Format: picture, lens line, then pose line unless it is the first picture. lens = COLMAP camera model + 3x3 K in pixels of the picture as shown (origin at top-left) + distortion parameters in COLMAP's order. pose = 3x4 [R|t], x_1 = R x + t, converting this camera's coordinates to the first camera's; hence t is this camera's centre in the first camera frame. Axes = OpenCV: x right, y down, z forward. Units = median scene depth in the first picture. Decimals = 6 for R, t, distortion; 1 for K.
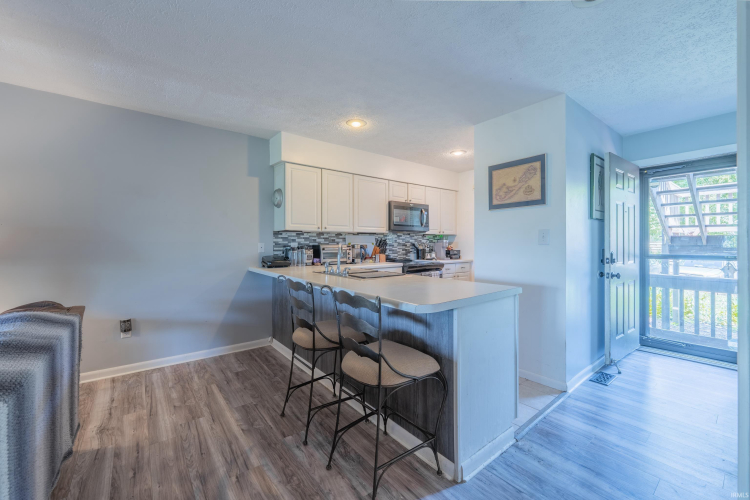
lens RADIAL K [[304.4, 0, 375.0], [0, 304.4, 246.4], [0, 0, 1]] dist [-0.001172, 0.000286]
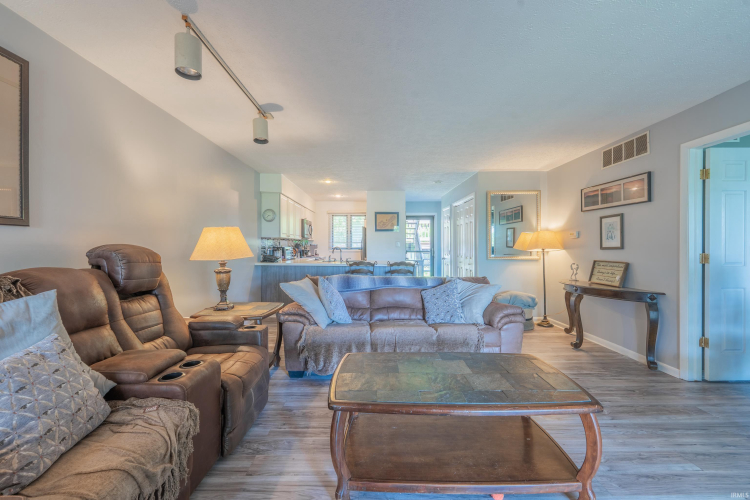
lens RADIAL K [[304.4, 0, 375.0], [0, 304.4, 246.4], [0, 0, 1]] dist [-0.001172, 0.000286]
pose [[0.601267, 0.000123, 0.799048, -1.853409], [0.003081, 0.999992, -0.002472, -0.003059], [-0.799042, 0.003948, 0.601262, -0.460290]]
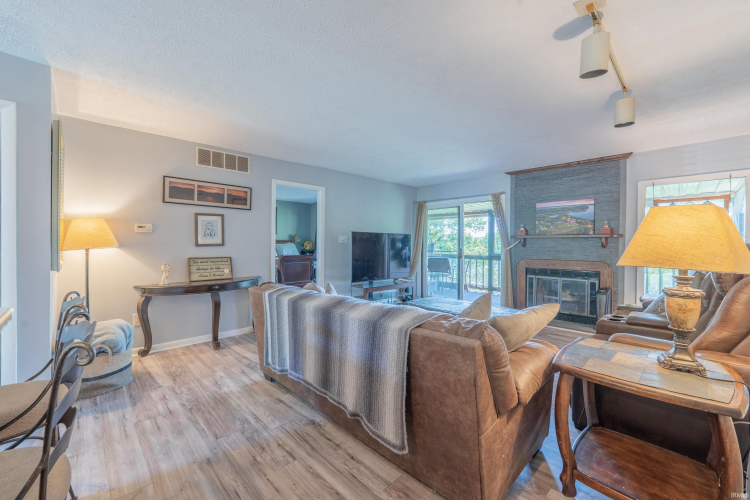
lens RADIAL K [[304.4, 0, 375.0], [0, 304.4, 246.4], [0, 0, 1]] dist [-0.001172, 0.000286]
pose [[-0.993767, -0.001304, -0.111468, -0.559467], [-0.002855, 0.999901, 0.013756, -0.011803], [0.111439, 0.013988, -0.993673, 1.290026]]
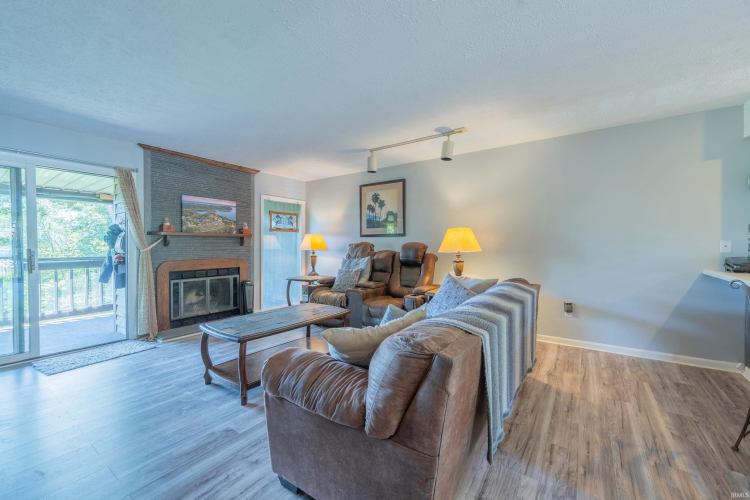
lens RADIAL K [[304.4, 0, 375.0], [0, 304.4, 246.4], [0, 0, 1]] dist [-0.001172, 0.000286]
pose [[0.293964, 0.008283, -0.955781, 0.178968], [-0.003889, 0.999965, 0.007469, 0.002188], [0.955809, 0.001521, 0.293986, -0.164329]]
